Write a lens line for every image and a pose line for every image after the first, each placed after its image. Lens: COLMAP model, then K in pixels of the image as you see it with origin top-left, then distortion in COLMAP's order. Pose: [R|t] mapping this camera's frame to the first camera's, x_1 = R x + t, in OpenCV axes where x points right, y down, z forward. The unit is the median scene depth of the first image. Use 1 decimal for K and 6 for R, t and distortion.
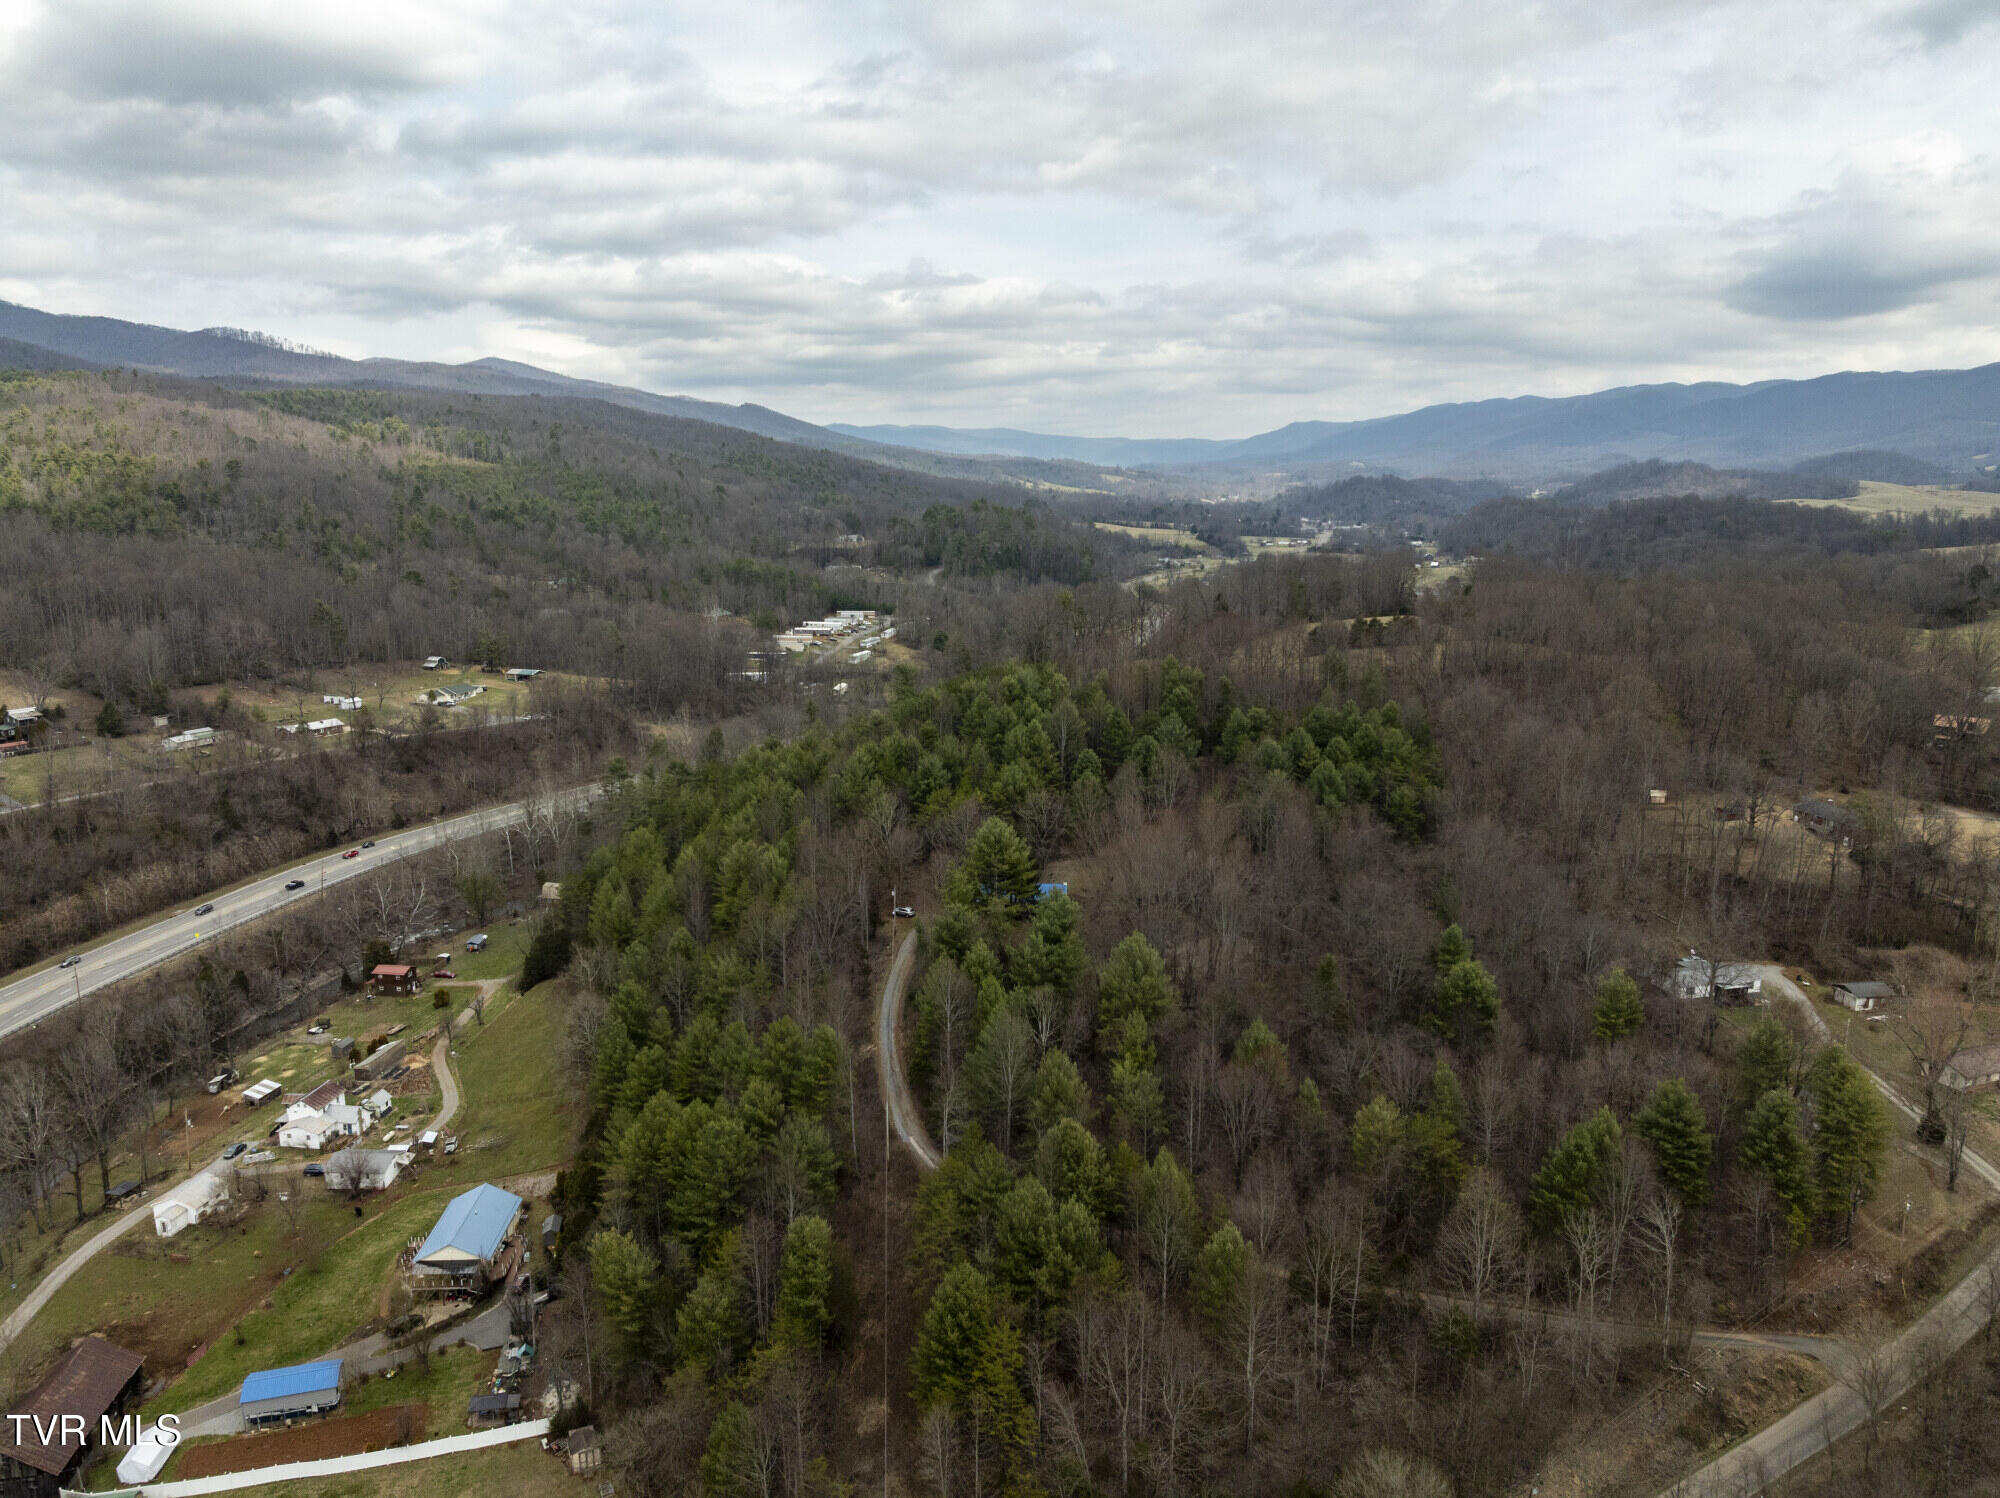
lens RADIAL K [[1413.5, 0, 1011.1], [0, 1413.5, 739.9], [0, 0, 1]] dist [-0.040782, 0.009491]
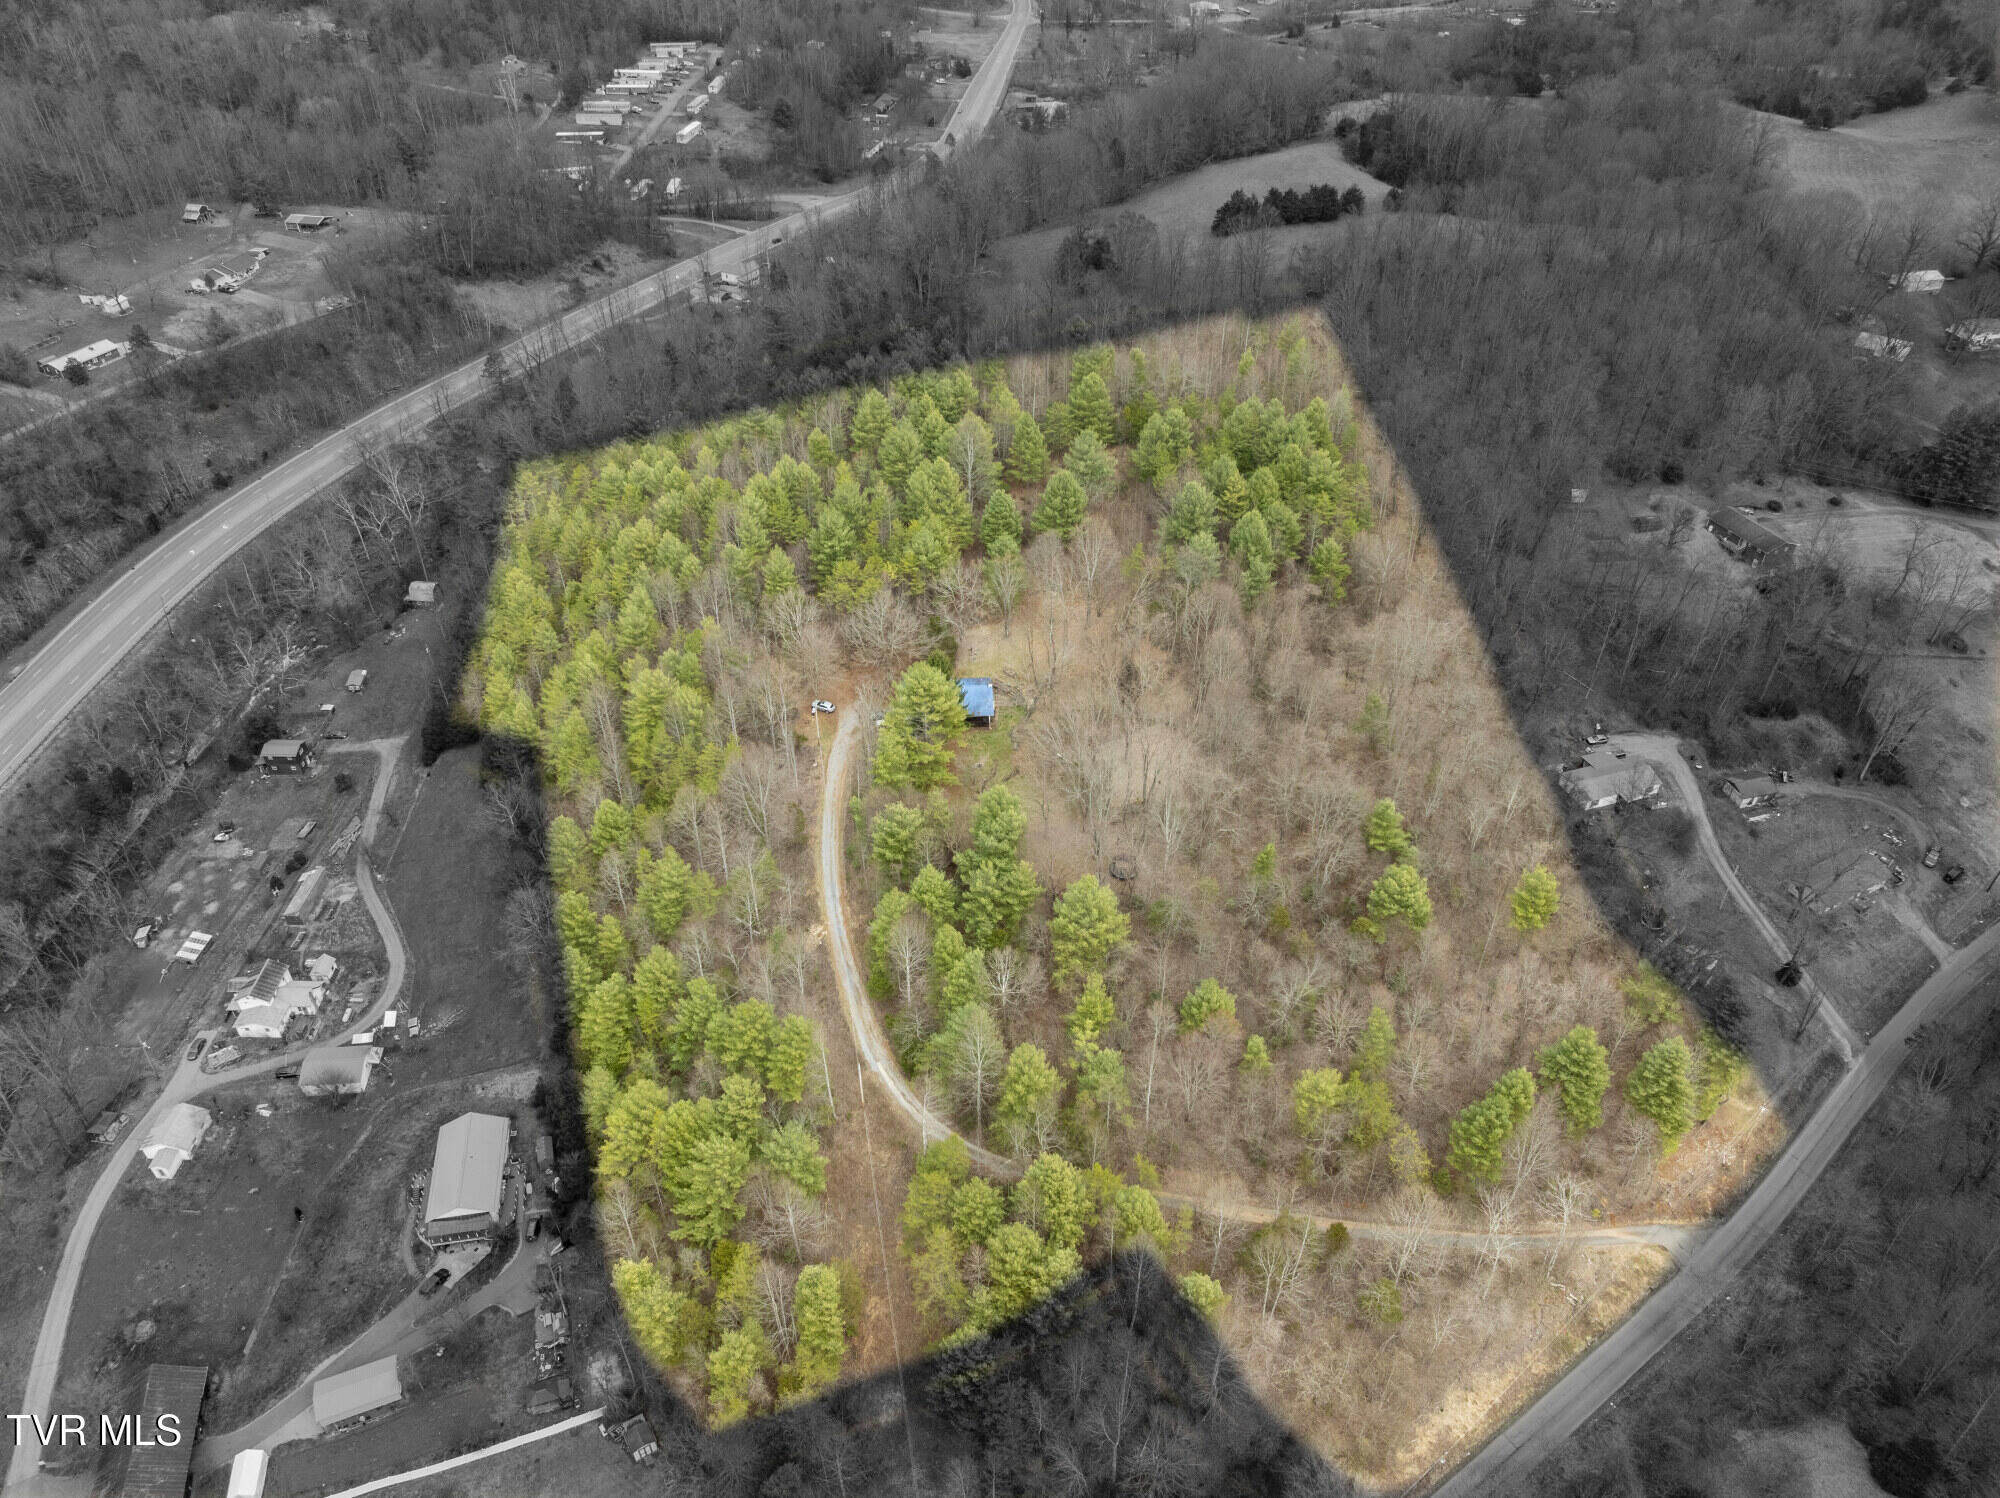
lens RADIAL K [[1413.5, 0, 1011.6], [0, 1413.5, 743.3], [0, 0, 1]] dist [-0.040782, 0.009491]
pose [[0.993455, -0.067983, 0.091791, -0.034002], [0.018086, 0.887081, 0.461260, -0.270827], [-0.112784, -0.456581, 0.882504, 0.104547]]
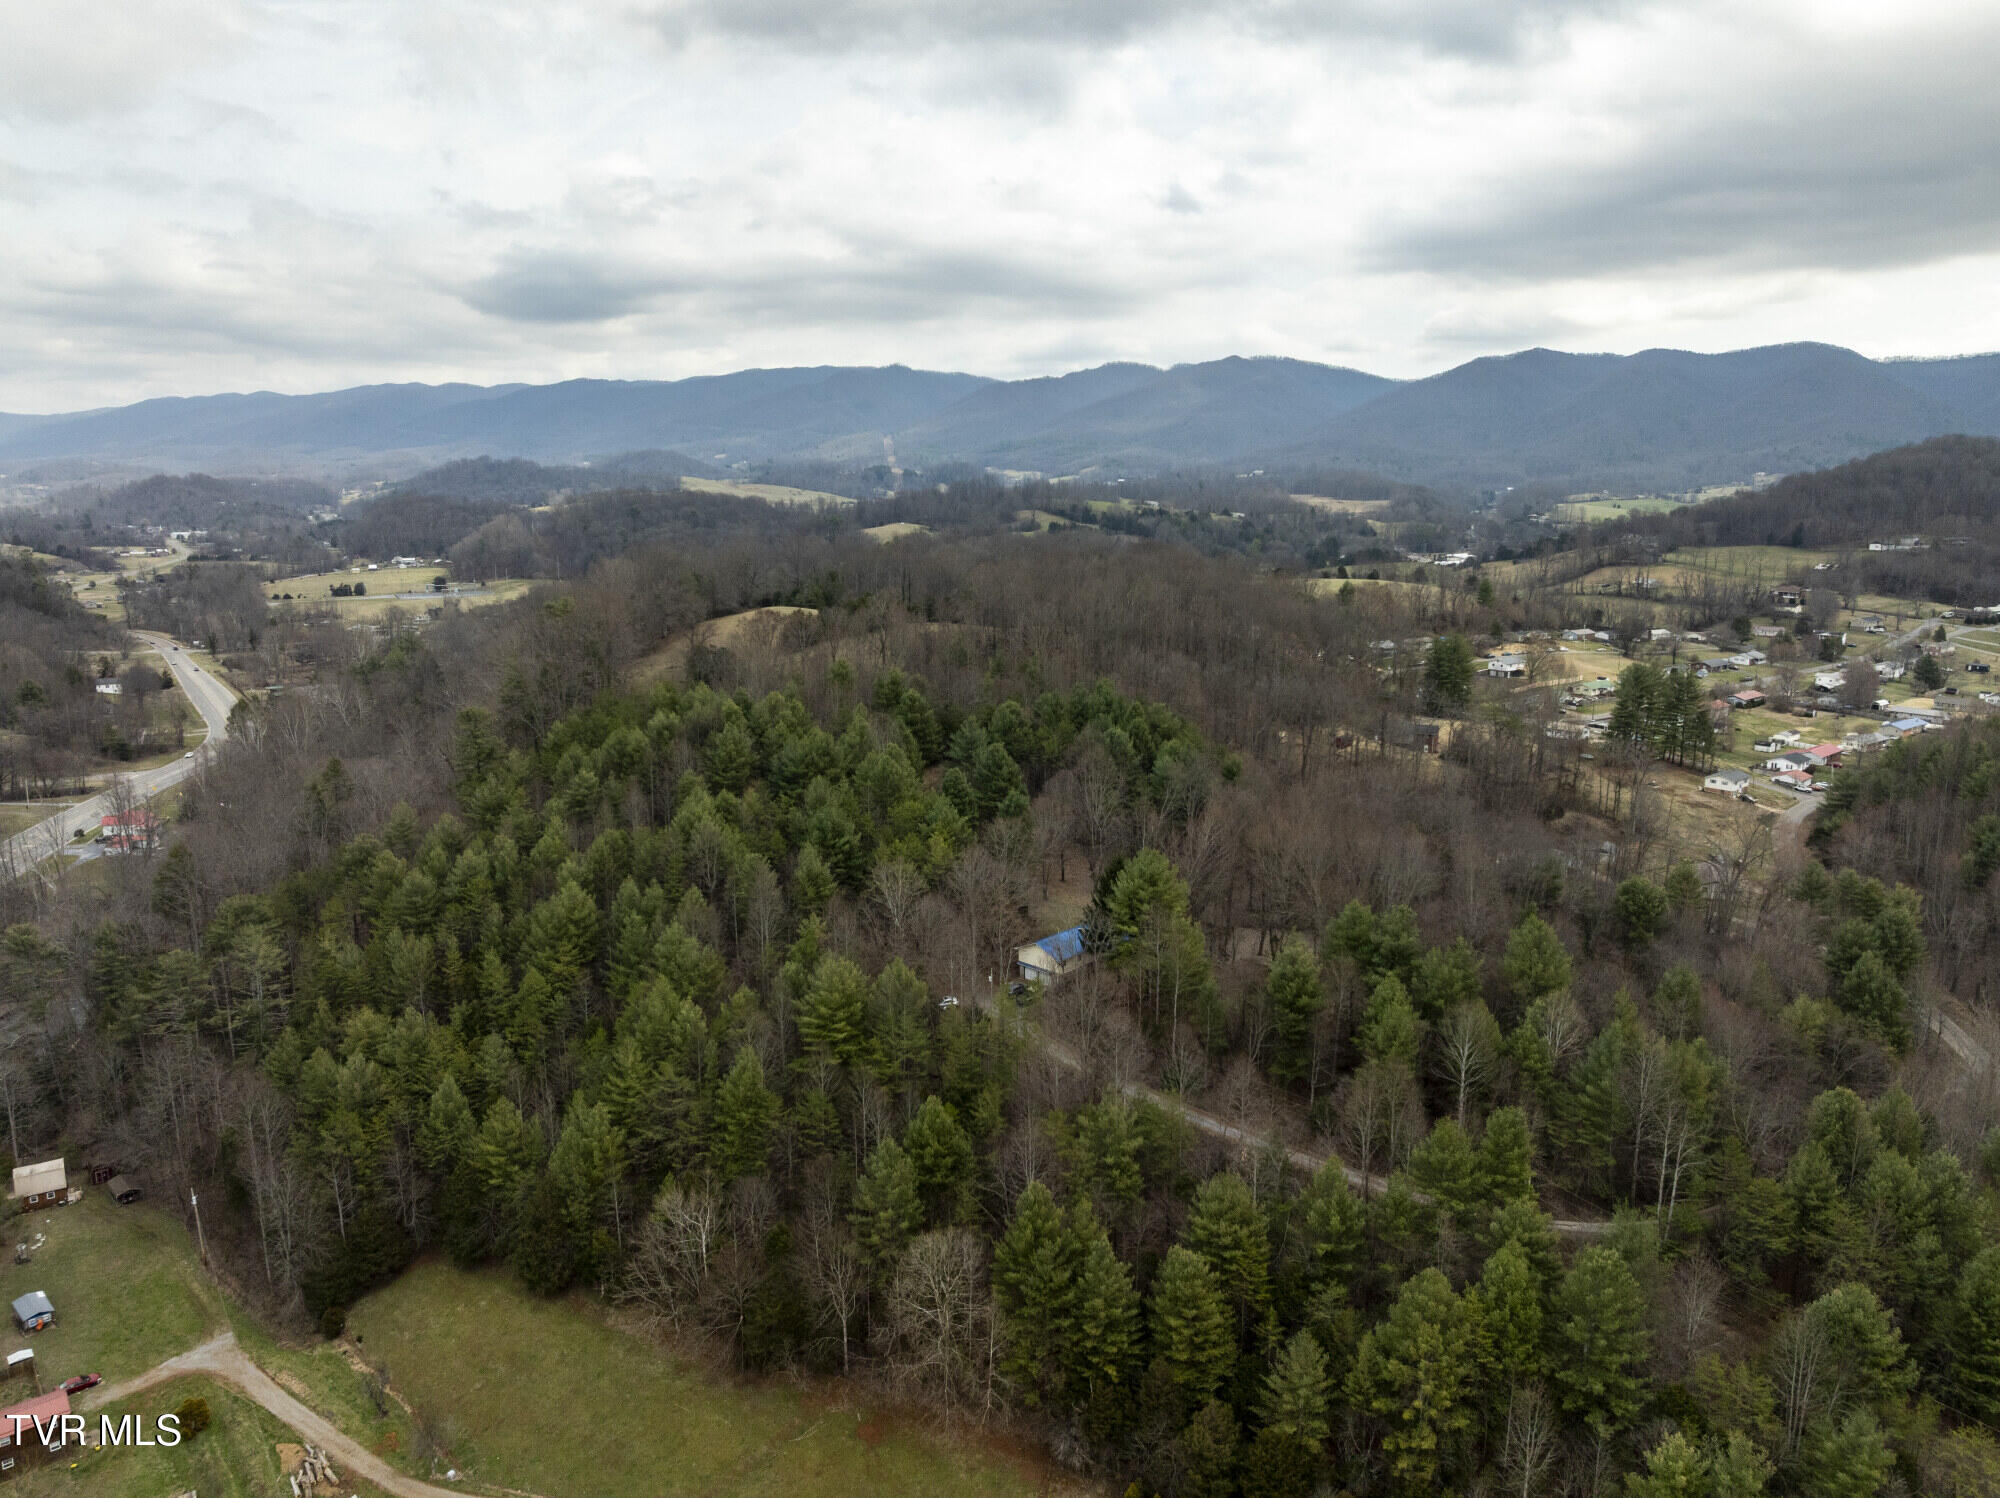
lens RADIAL K [[1413.5, 0, 1012.7], [0, 1413.5, 750.6], [0, 0, 1]] dist [-0.040782, 0.009491]
pose [[0.661957, -0.138898, 0.736560, -0.538445], [0.132638, 0.988879, 0.067275, -0.055412], [-0.737713, 0.053163, 0.673018, 0.402473]]
